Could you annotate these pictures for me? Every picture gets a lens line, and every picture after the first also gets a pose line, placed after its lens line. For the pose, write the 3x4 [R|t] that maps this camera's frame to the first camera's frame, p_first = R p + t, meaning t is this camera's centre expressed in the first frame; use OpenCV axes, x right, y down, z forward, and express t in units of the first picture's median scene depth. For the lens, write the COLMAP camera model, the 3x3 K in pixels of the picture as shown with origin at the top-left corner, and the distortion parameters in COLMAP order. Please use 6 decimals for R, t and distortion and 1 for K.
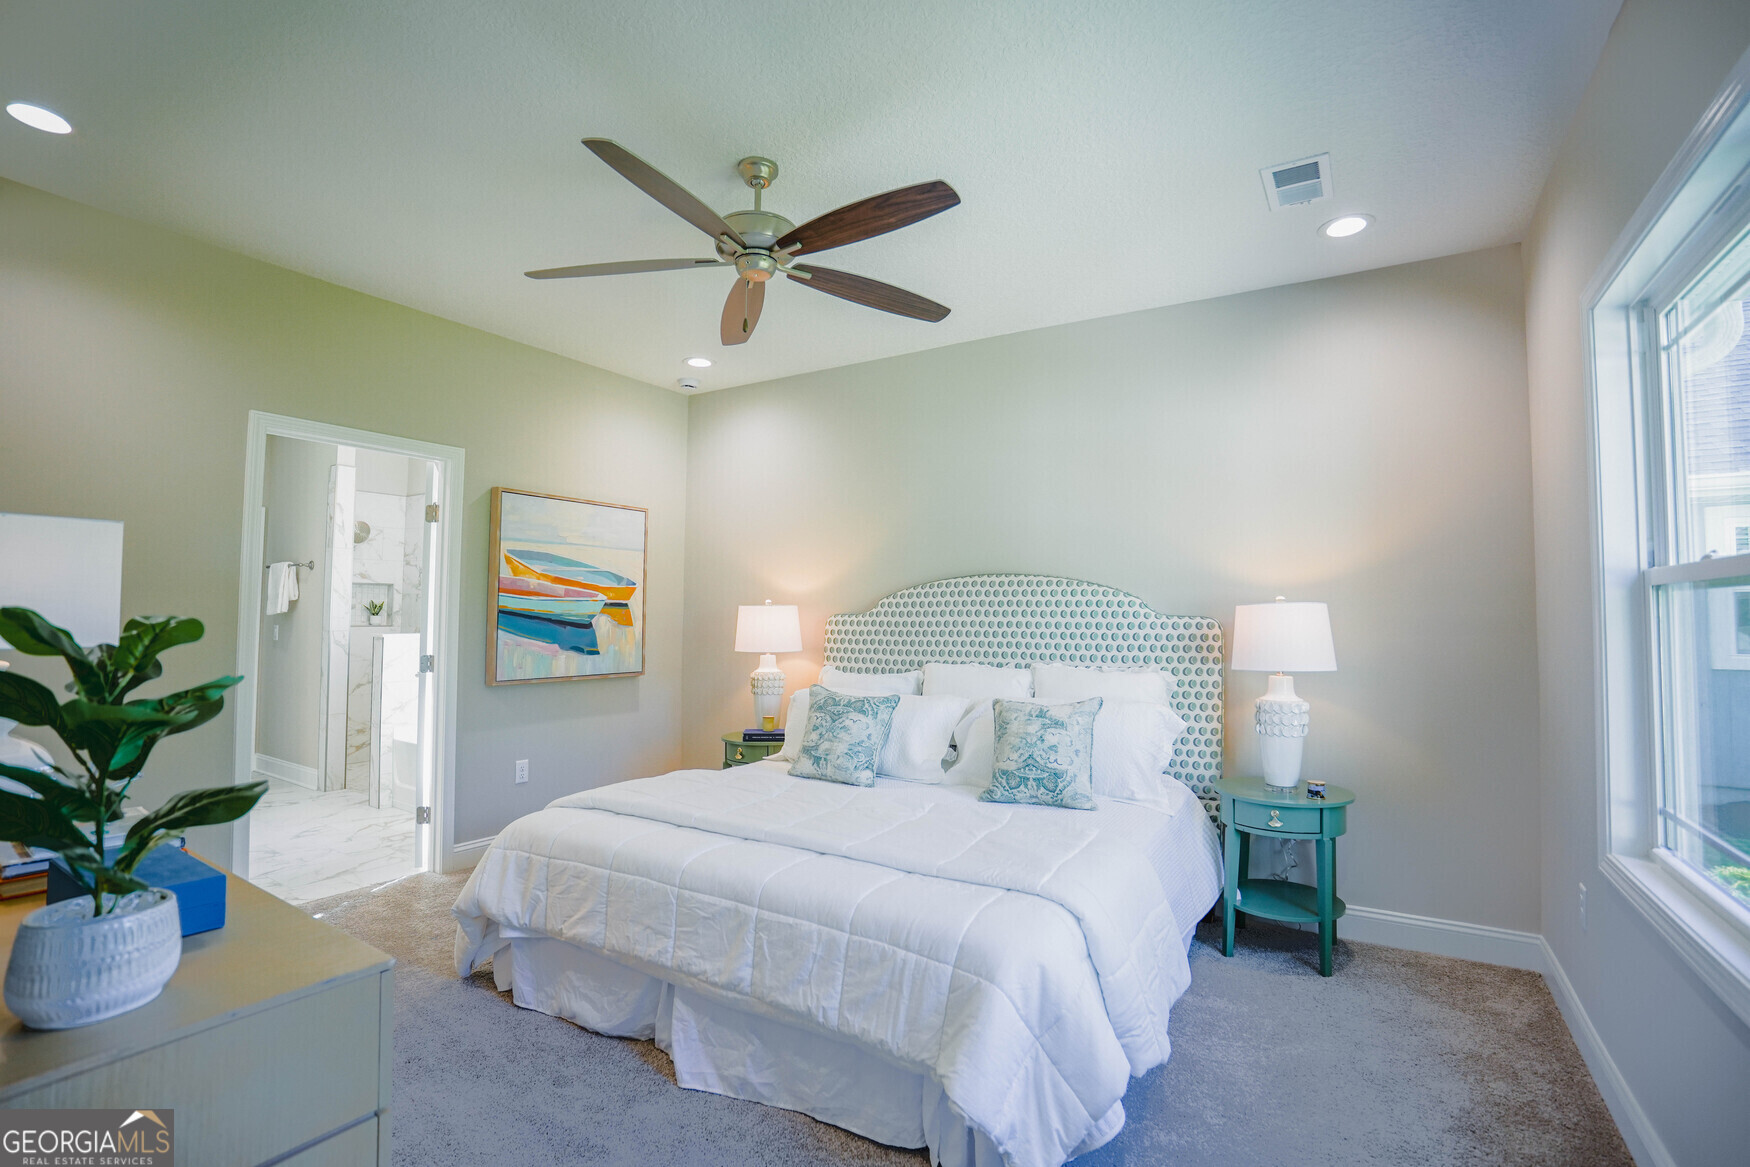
lens RADIAL K [[812.0, 0, 868.6], [0, 812.0, 580.5], [0, 0, 1]] dist [-0.089205, 0.048384]
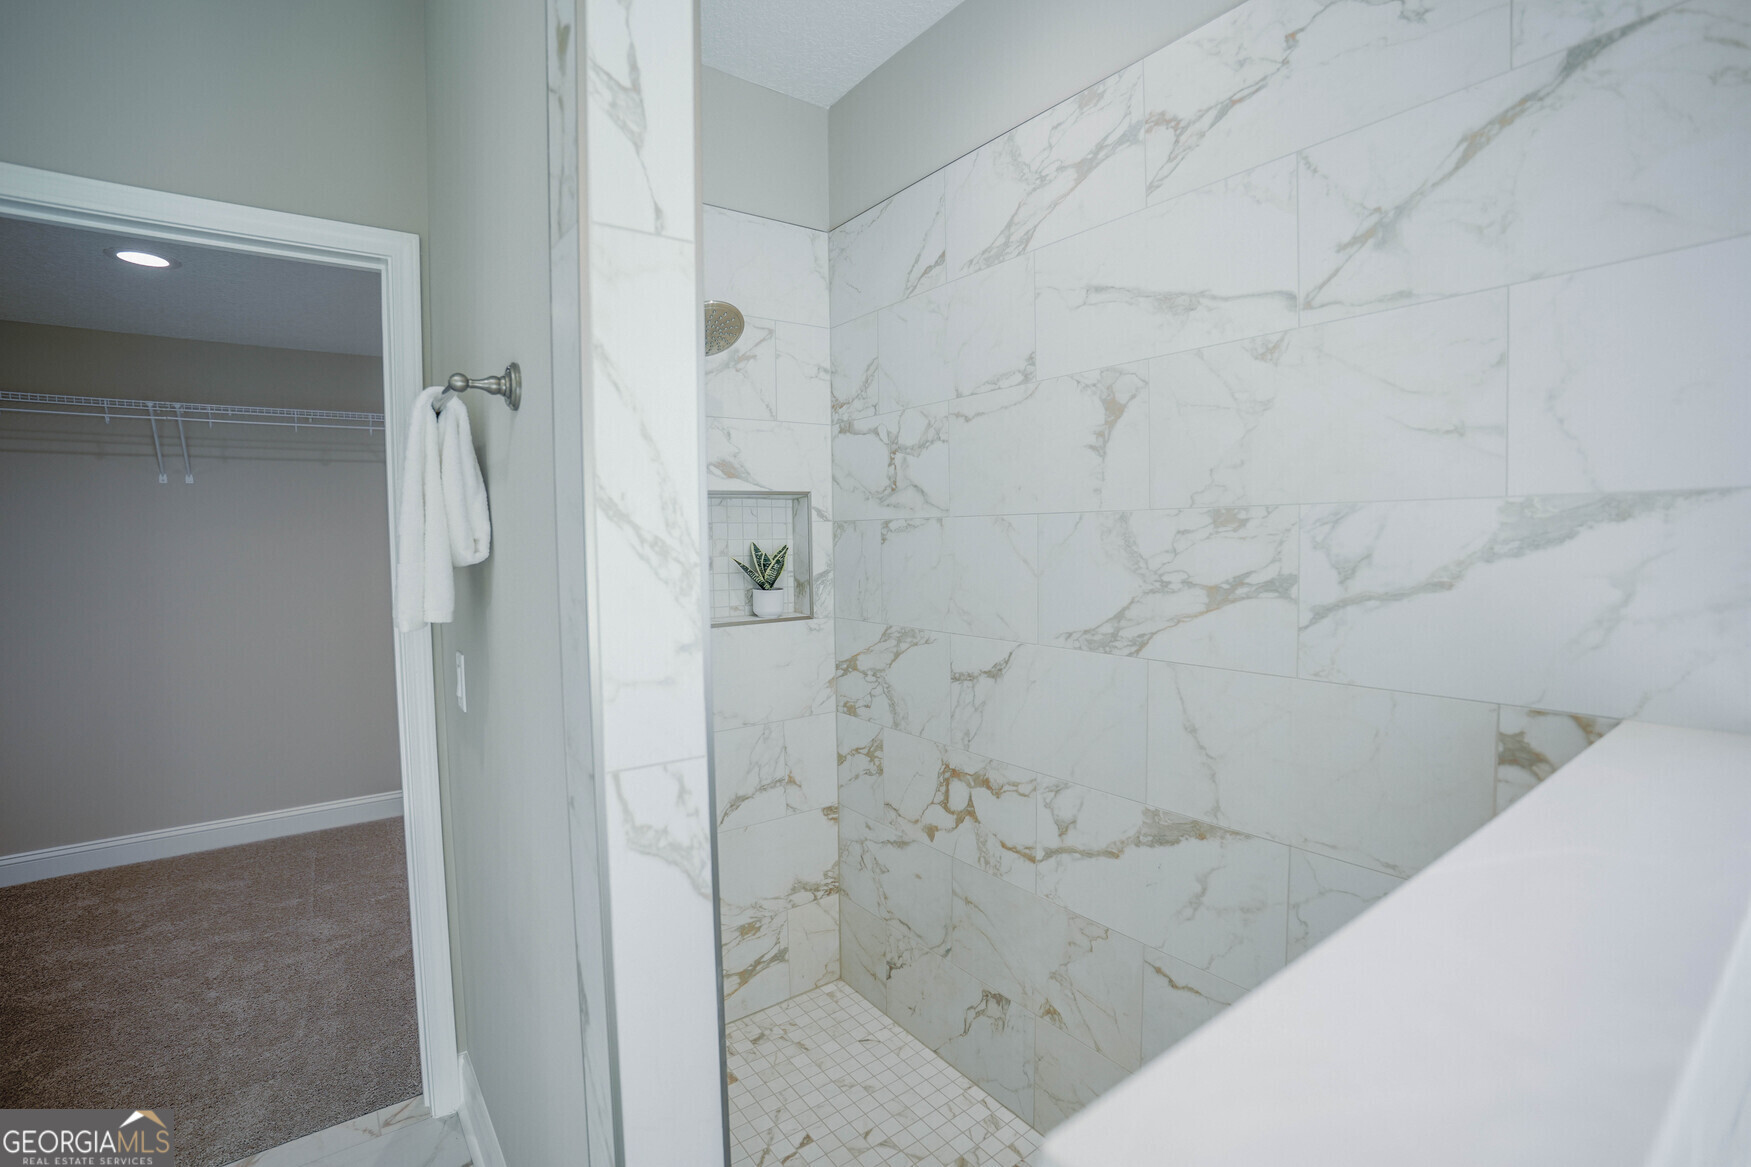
lens RADIAL K [[812.4, 0, 869.1], [0, 812.4, 580.5], [0, 0, 1]] dist [-0.089205, 0.048384]
pose [[0.932027, -0.006314, -0.362334, -0.460974], [0.041786, 0.995051, 0.090147, 0.011871], [0.359972, -0.099160, 0.927678, 0.698810]]
